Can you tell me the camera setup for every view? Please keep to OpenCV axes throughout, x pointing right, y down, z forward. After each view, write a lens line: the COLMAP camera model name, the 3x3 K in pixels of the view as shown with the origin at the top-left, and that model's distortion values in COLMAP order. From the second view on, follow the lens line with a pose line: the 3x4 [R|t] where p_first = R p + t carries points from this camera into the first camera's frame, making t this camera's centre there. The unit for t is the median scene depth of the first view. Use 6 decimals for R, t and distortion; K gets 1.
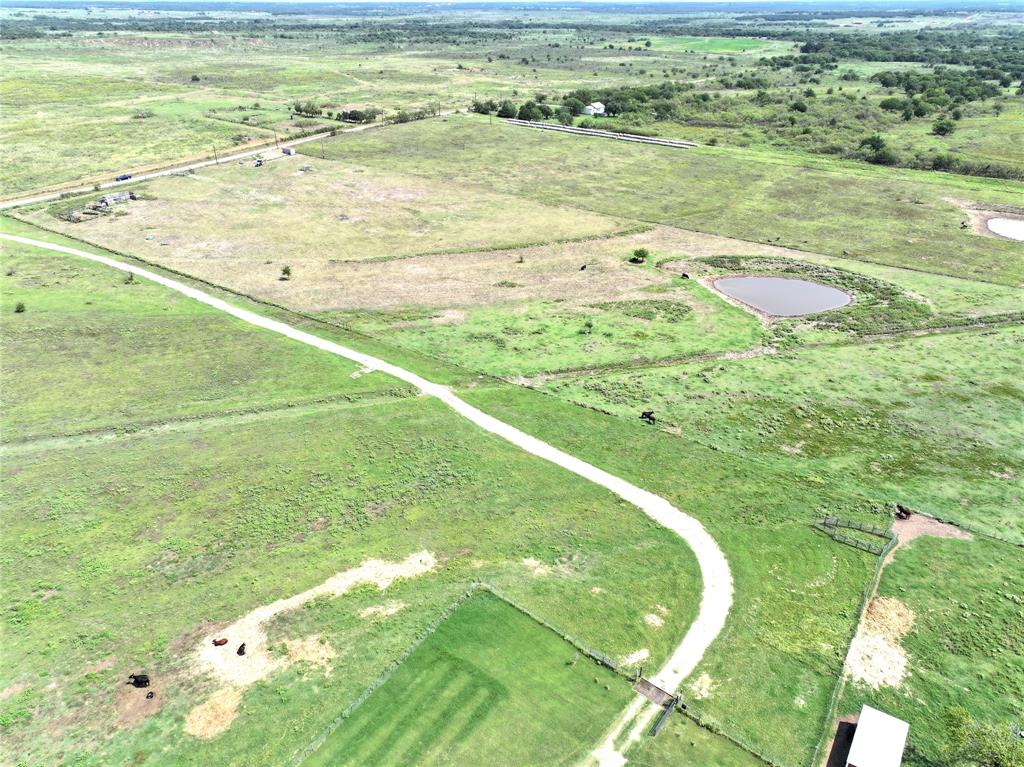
lens RADIAL K [[715.8, 0, 509.2], [0, 715.8, 382.7], [0, 0, 1]] dist [-0.000257, 0.011556]
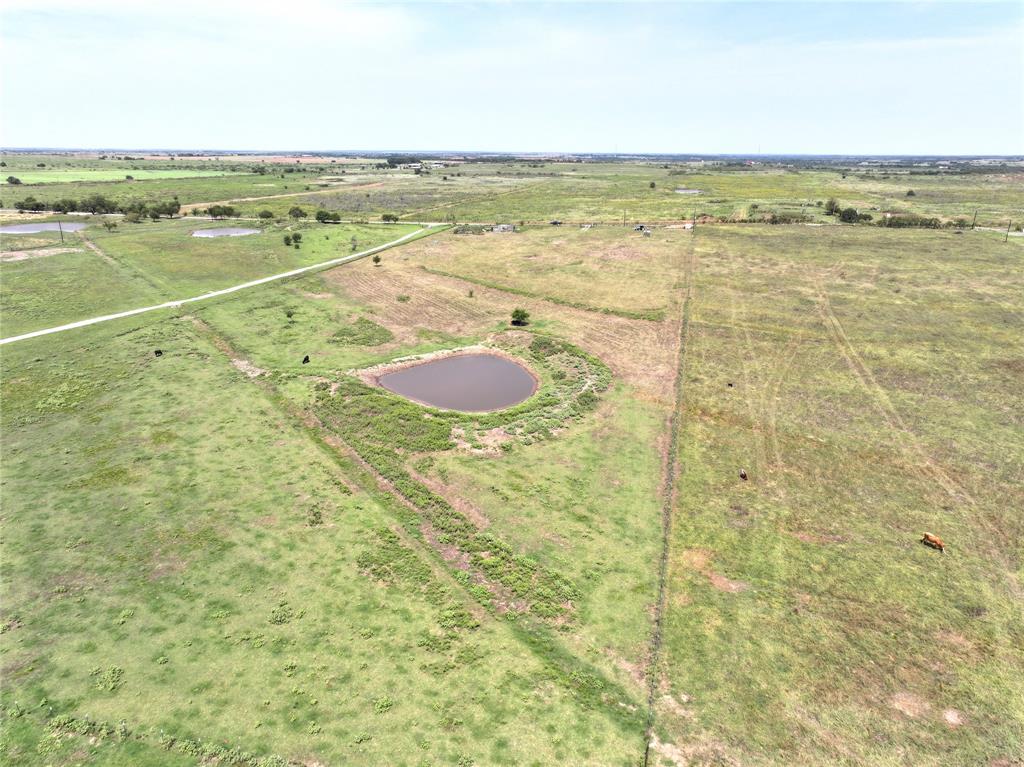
lens RADIAL K [[715.8, 0, 509.2], [0, 715.8, 382.7], [0, 0, 1]] dist [-0.000257, 0.011556]
pose [[0.346594, 0.292684, -0.891184, 1.137486], [-0.450225, 0.885390, 0.115682, -0.248190], [0.822903, 0.361139, 0.438645, 0.823518]]
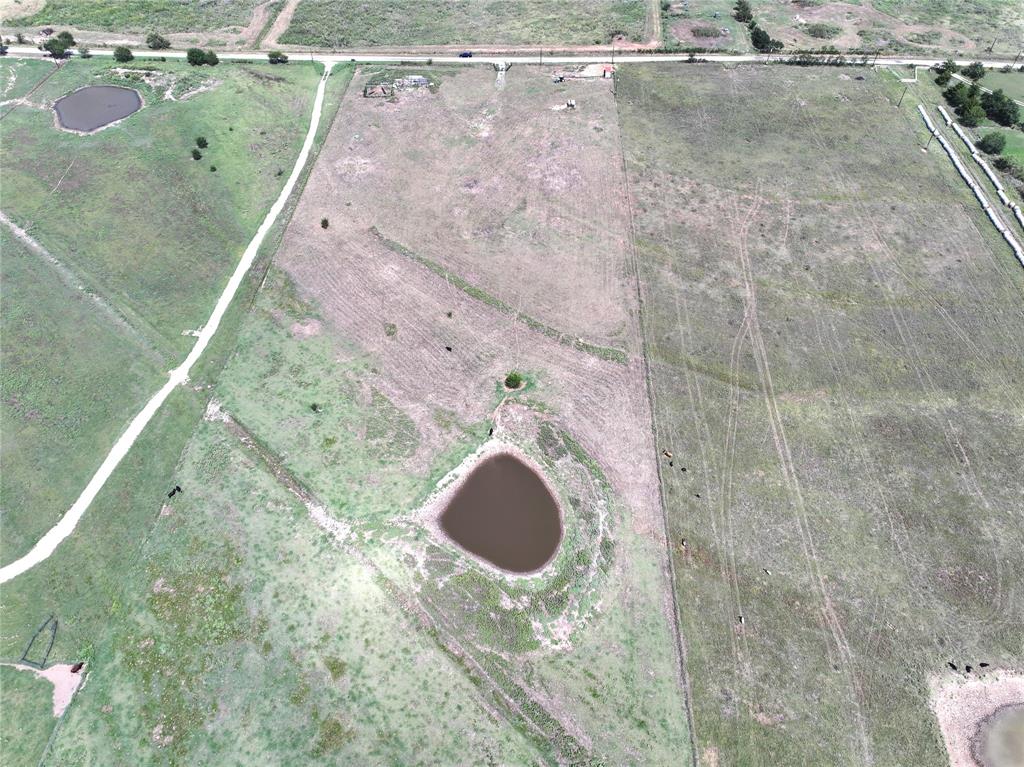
lens RADIAL K [[715.8, 0, 509.2], [0, 715.8, 382.7], [0, 0, 1]] dist [-0.000257, 0.011556]
pose [[0.529107, 0.616939, -0.582607, 0.911158], [-0.407747, 0.786976, 0.463046, -0.760637], [0.744169, -0.007444, 0.667950, 0.447702]]
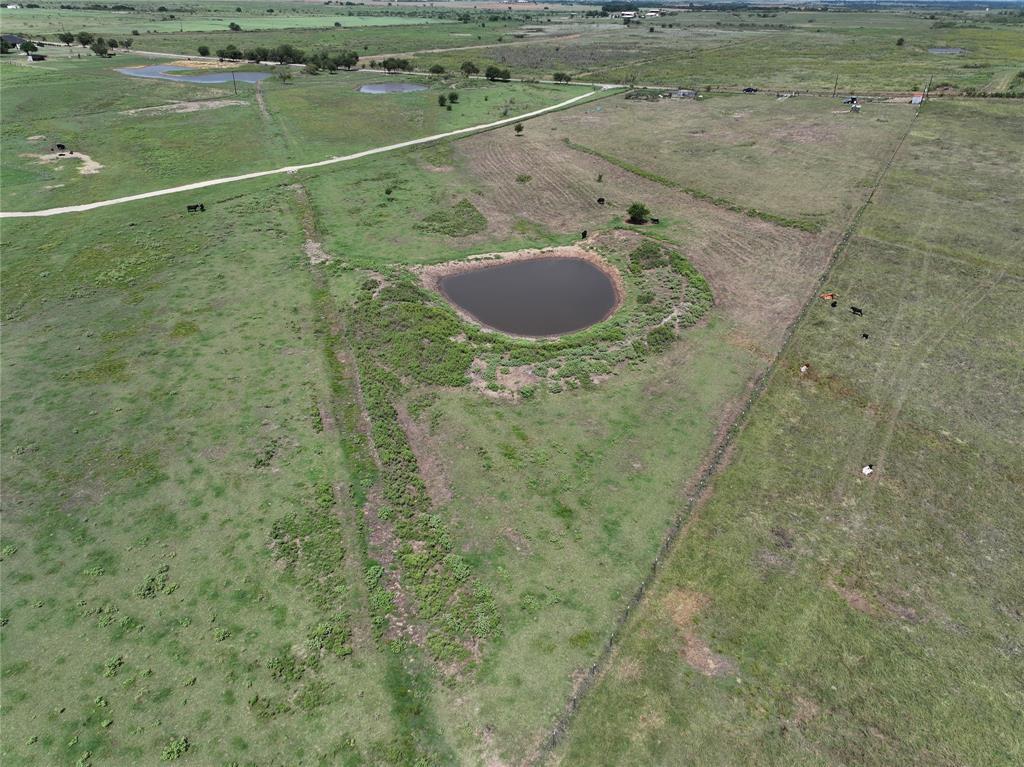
lens RADIAL K [[715.8, 0, 509.2], [0, 715.8, 382.7], [0, 0, 1]] dist [-0.000257, 0.011556]
pose [[0.069813, 0.477809, -0.875686, 1.048854], [-0.480455, 0.785411, 0.390247, -0.320275], [0.874236, 0.393483, 0.284398, 0.946936]]
